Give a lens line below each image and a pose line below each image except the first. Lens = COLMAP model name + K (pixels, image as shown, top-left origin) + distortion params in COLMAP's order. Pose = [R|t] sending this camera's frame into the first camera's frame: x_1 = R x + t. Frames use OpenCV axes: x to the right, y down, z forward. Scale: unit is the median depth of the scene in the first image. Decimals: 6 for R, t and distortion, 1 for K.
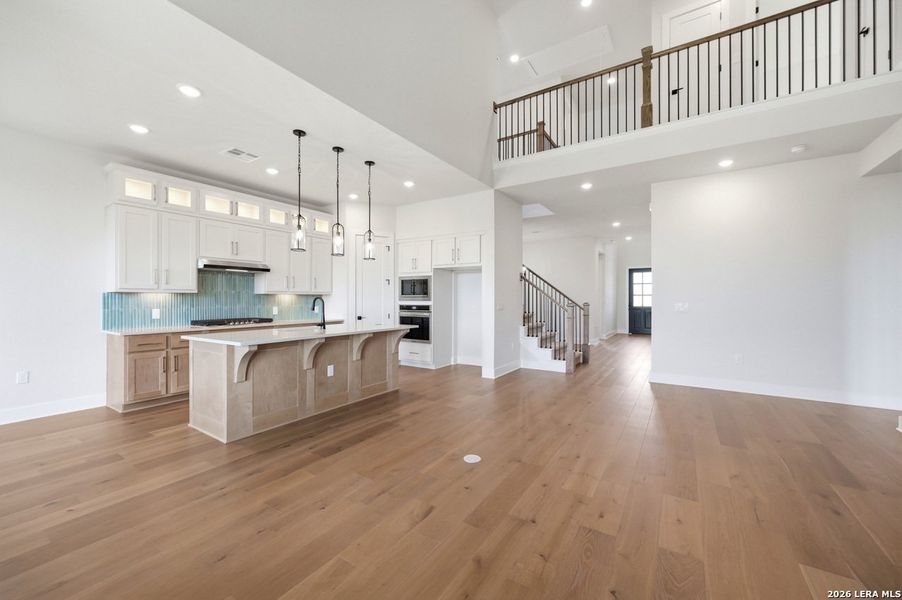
lens RADIAL K [[357.8, 0, 451.2], [0, 357.8, 299.2], [0, 0, 1]] dist [-0.002035, -0.000156]
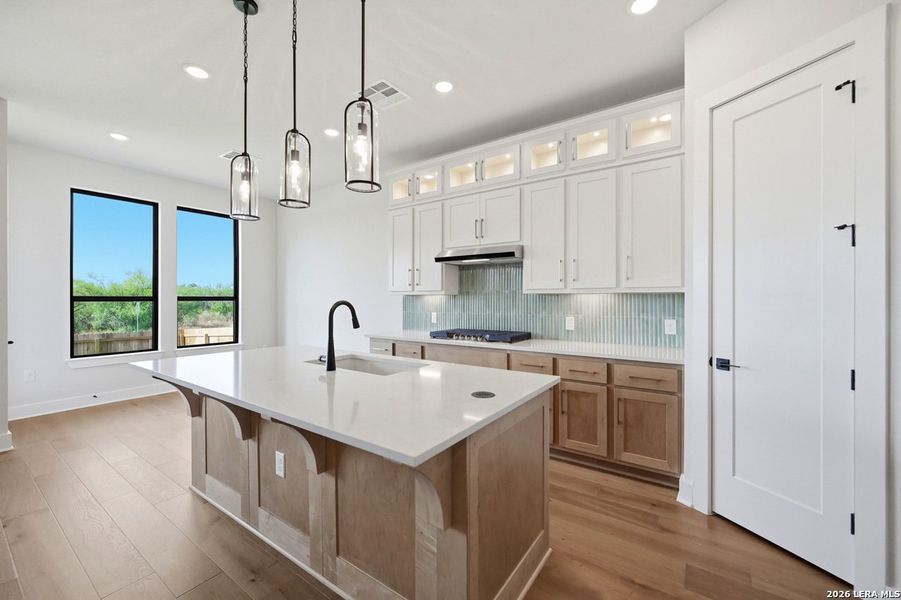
lens RADIAL K [[357.4, 0, 451.9], [0, 357.4, 300.0], [0, 0, 1]] dist [-0.002035, -0.000156]
pose [[-0.028730, 0.005543, -0.999572, 0.085105], [0.001065, 0.999984, 0.005515, -0.008763], [0.999587, -0.000906, -0.028735, 0.958949]]
